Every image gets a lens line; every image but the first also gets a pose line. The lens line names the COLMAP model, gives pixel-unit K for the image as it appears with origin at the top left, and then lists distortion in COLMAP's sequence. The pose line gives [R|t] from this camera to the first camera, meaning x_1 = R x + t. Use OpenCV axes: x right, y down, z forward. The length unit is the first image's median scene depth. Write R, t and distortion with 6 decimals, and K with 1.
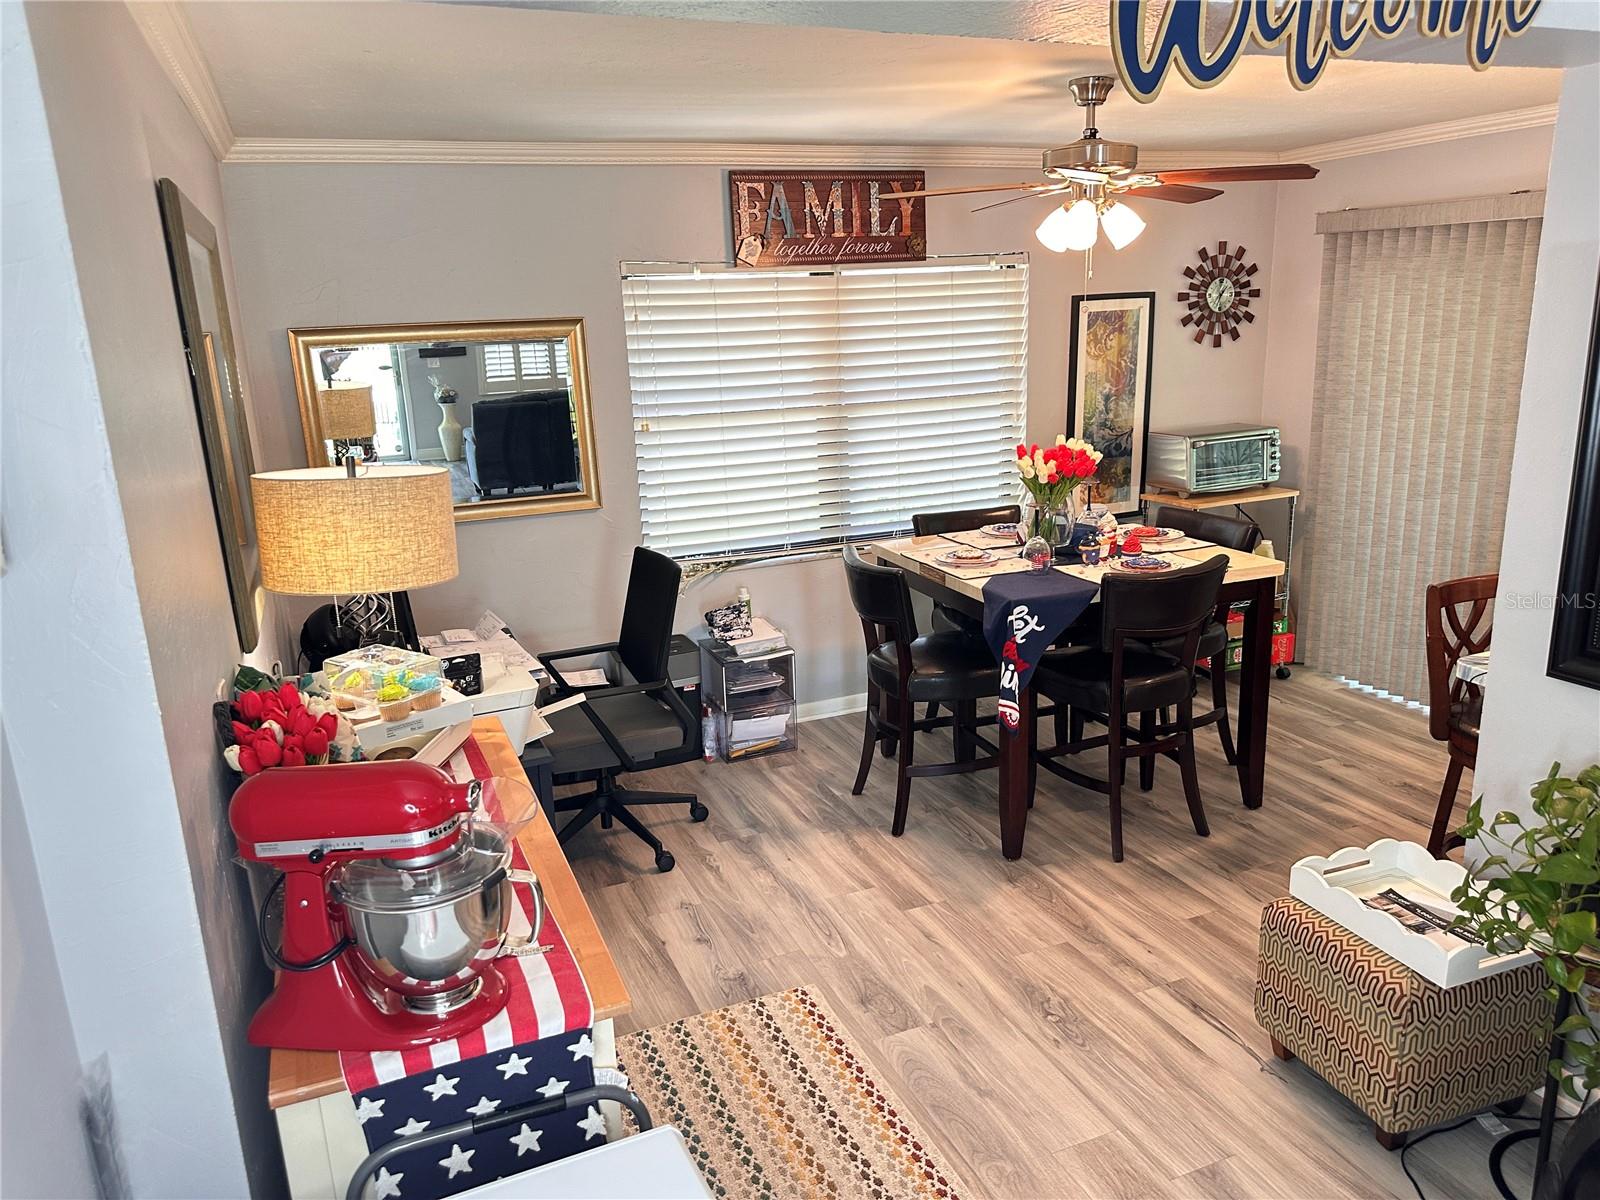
lens RADIAL K [[1136.3, 0, 794.1], [0, 1136.3, 611.1], [0, 0, 1]] dist [0.057638, -0.057267]
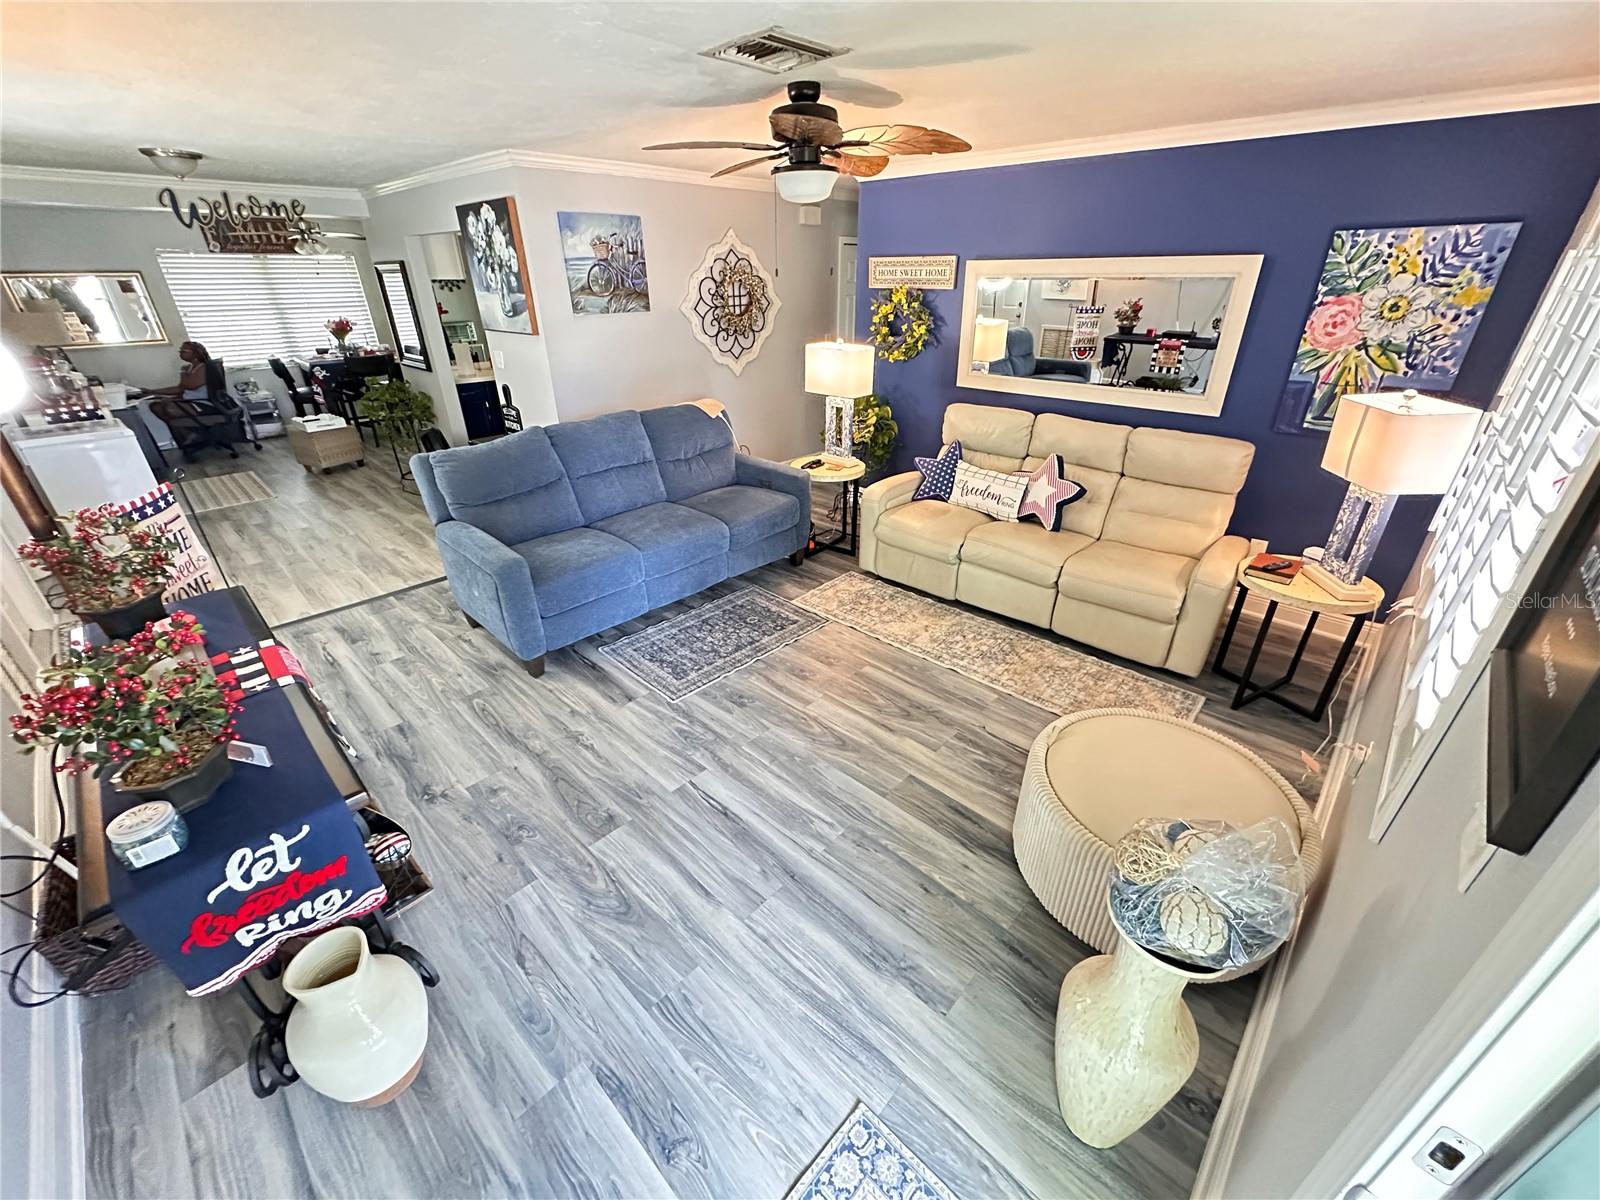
lens RADIAL K [[636.5, 0, 794.9], [0, 636.5, 595.8], [0, 0, 1]] dist [-0.005362, 0.001415]
pose [[0.912536, -0.150158, 0.380434, 0.613070], [0.070137, 0.973840, 0.216139, 0.317700], [-0.402937, -0.170552, 0.899196, -1.260852]]
